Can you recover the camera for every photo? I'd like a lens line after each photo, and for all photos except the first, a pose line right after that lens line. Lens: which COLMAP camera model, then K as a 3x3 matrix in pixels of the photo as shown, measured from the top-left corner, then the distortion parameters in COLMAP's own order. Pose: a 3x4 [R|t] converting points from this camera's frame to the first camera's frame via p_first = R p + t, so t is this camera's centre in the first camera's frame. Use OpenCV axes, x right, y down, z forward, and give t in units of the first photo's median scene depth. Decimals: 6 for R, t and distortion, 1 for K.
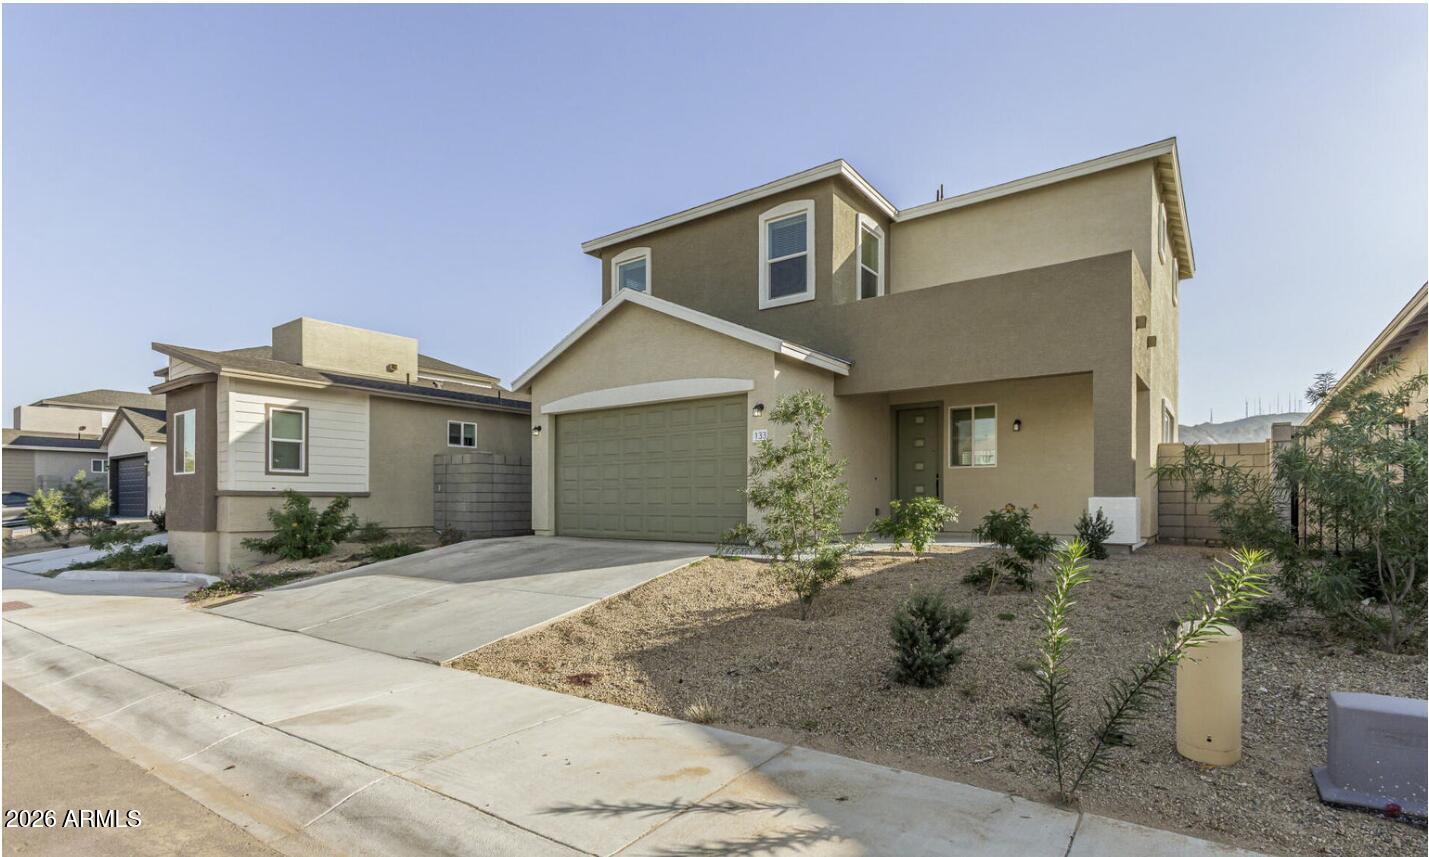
lens RADIAL K [[722.4, 0, 719.7], [0, 722.4, 470.6], [0, 0, 1]] dist [0.001515, 0.000033]
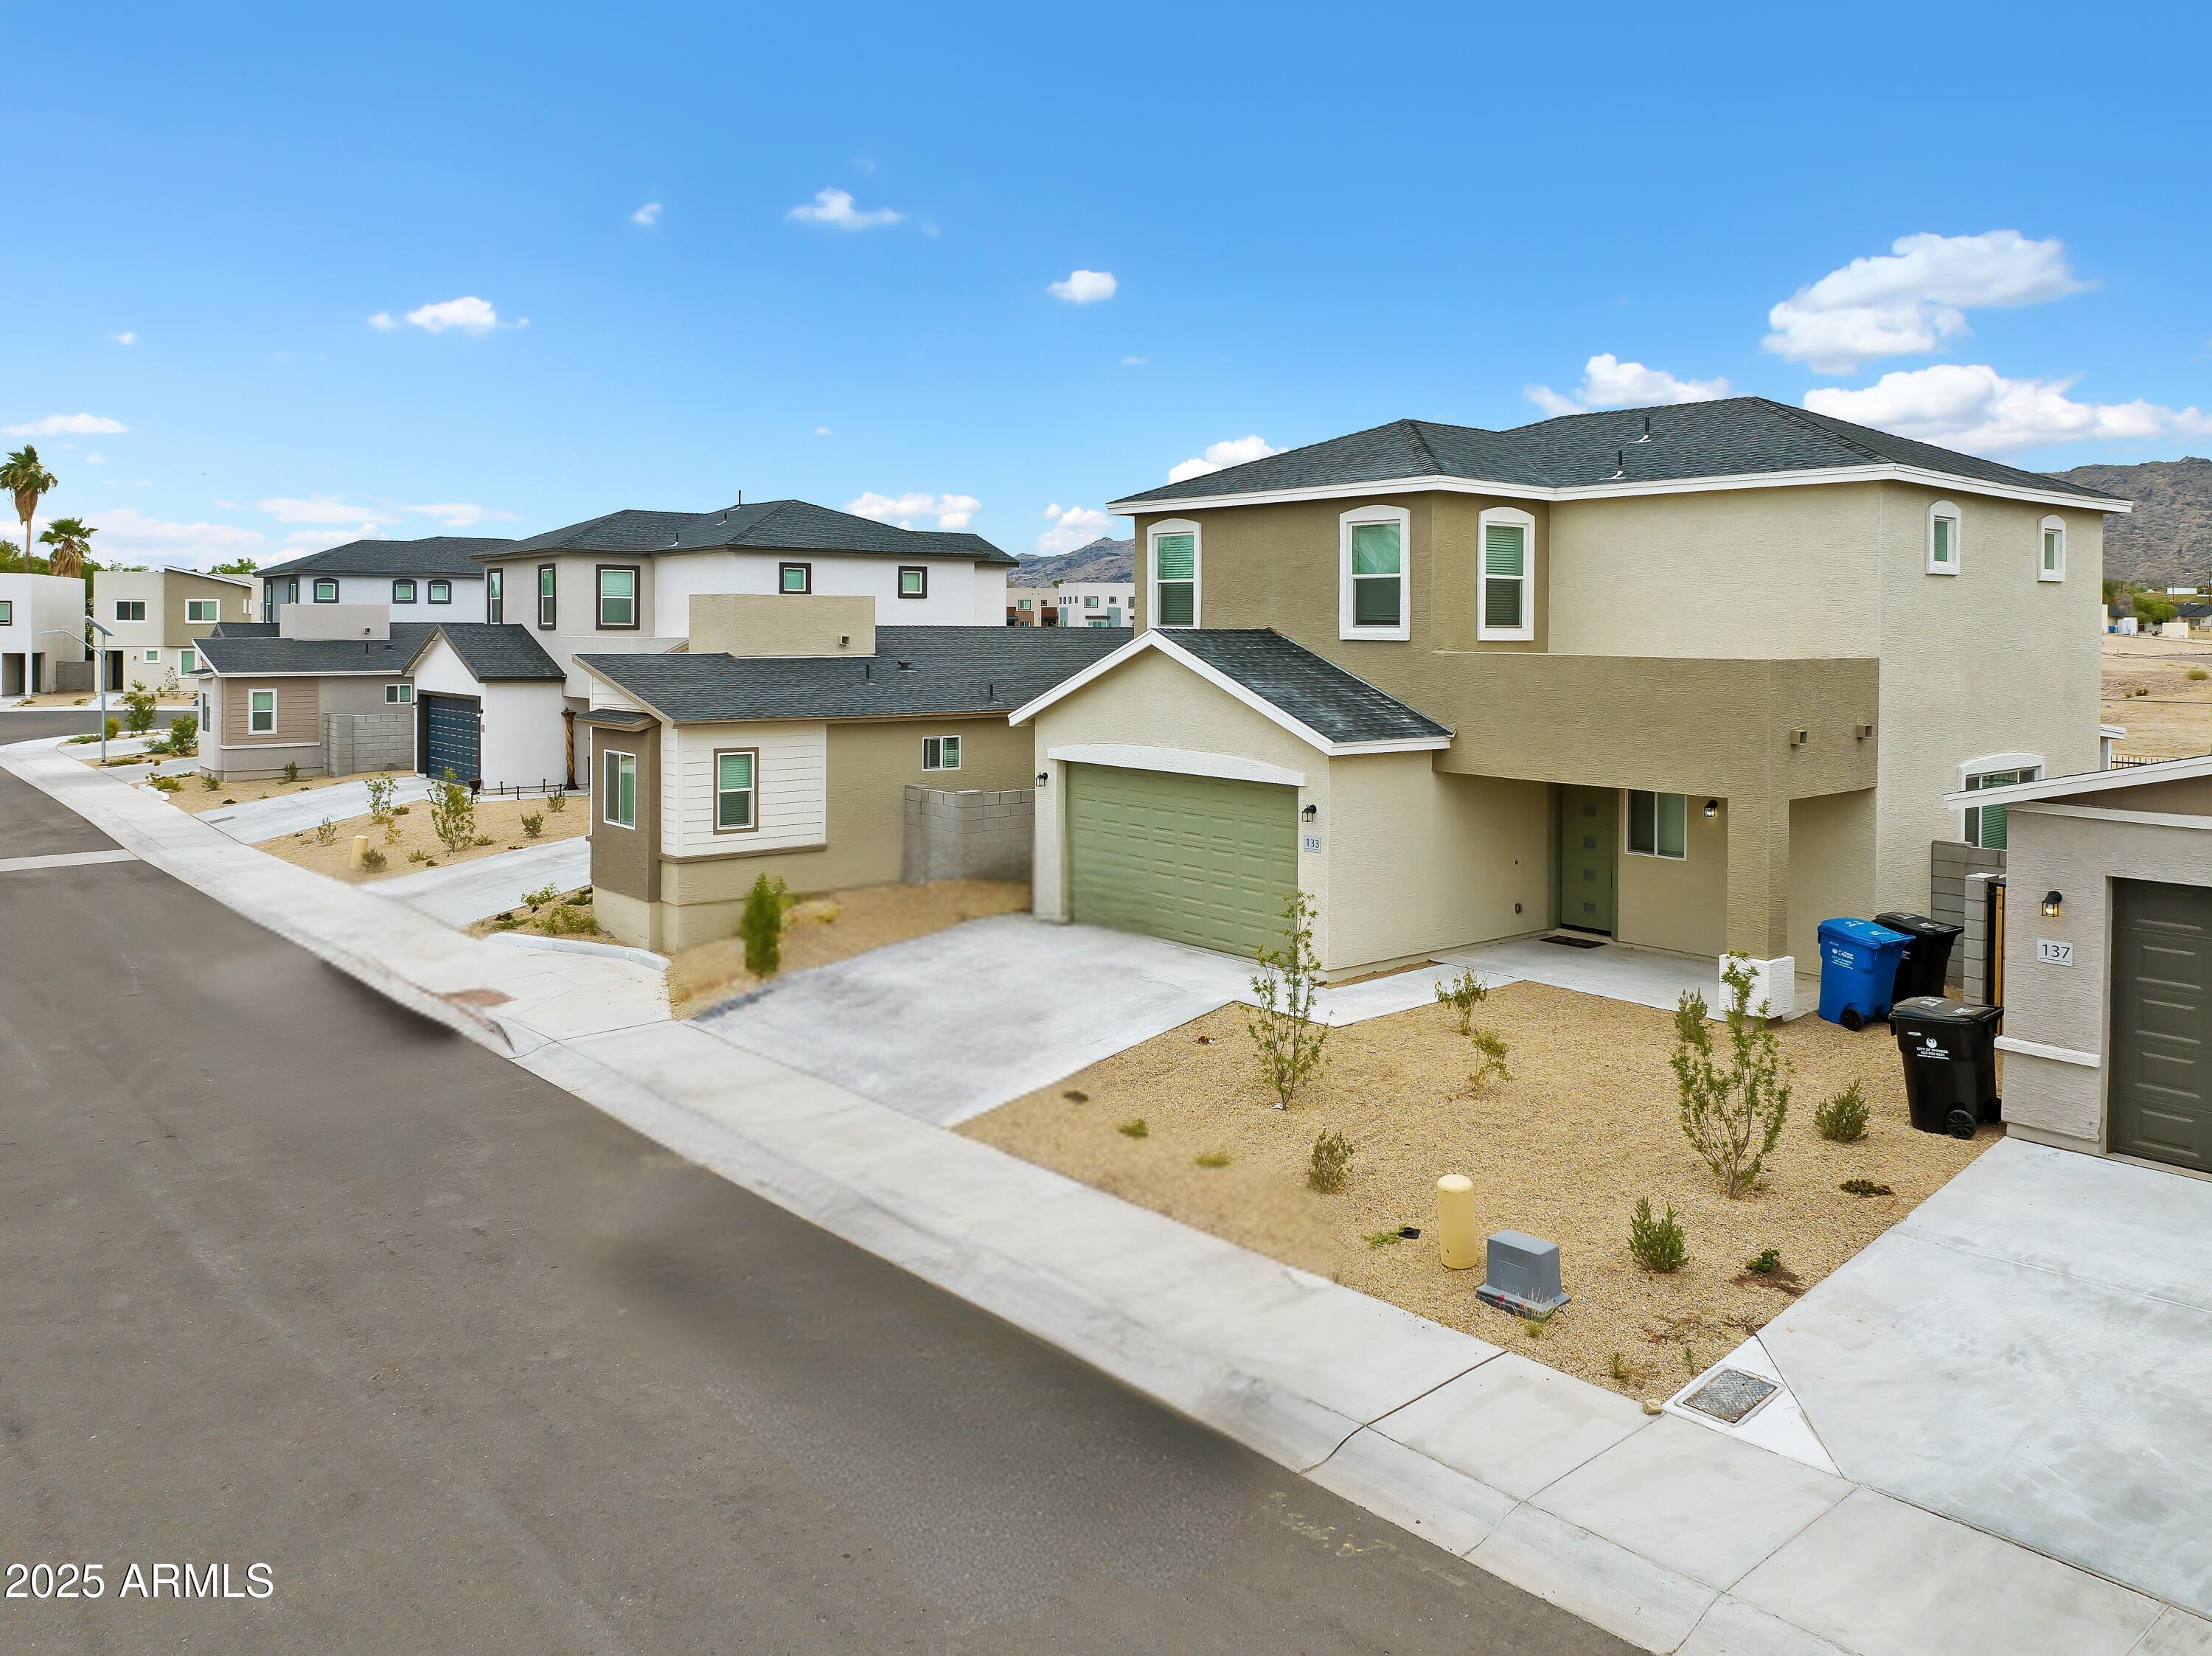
lens RADIAL K [[1545.3, 0, 1106.0], [0, 1545.3, 828.0], [0, 0, 1]] dist [-0.080958, 0.060790]
pose [[0.975958, 0.040359, -0.214188, 0.155293], [-0.010660, 0.990369, 0.138040, -0.234103], [0.217696, -0.132438, 0.966989, -0.533968]]
